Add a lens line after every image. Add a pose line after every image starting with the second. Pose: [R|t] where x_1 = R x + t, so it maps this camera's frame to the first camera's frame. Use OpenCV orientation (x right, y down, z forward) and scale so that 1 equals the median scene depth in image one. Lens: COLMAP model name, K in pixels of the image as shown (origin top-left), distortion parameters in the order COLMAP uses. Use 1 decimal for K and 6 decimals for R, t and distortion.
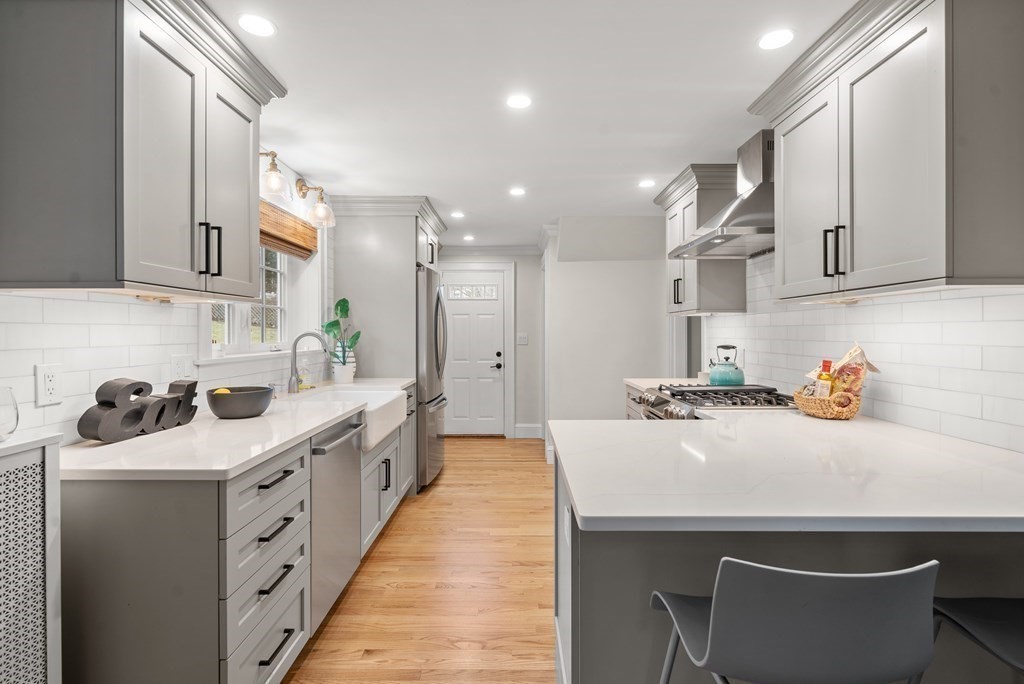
lens RADIAL K [[481.4, 0, 519.0], [0, 481.4, 329.6], [0, 0, 1]] dist [0.000863, 0.000770]
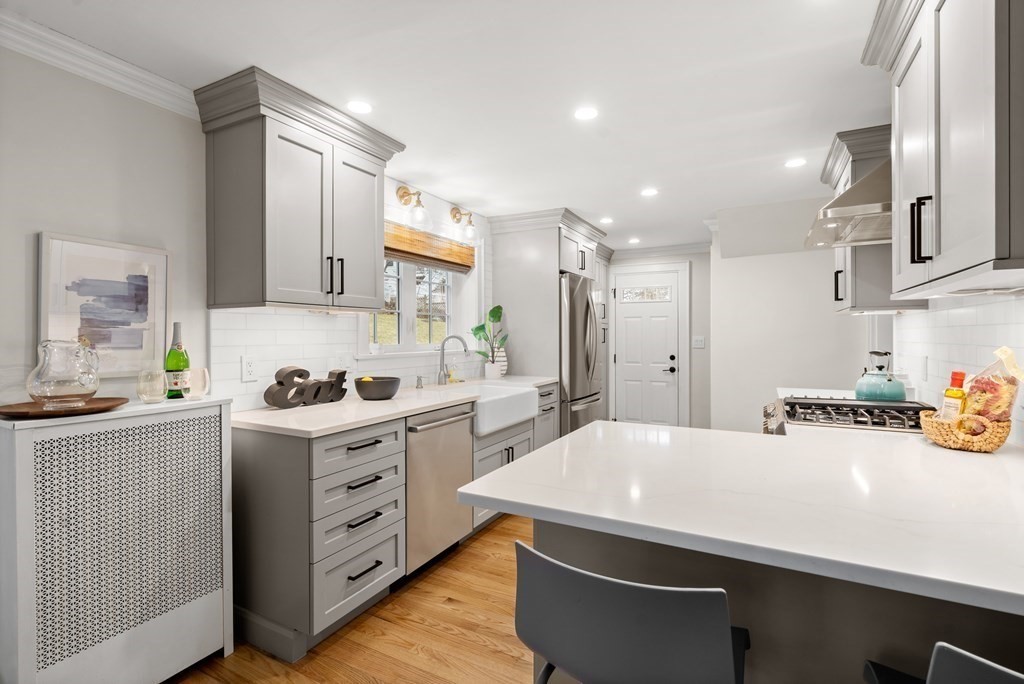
lens RADIAL K [[481.4, 0, 522.0], [0, 481.4, 333.0], [0, 0, 1]] dist [0.000863, 0.000770]
pose [[0.887283, -0.002639, -0.461217, 0.320934], [0.003215, 0.999995, 0.000463, 0.000238], [0.461213, -0.001894, 0.887287, 0.010676]]
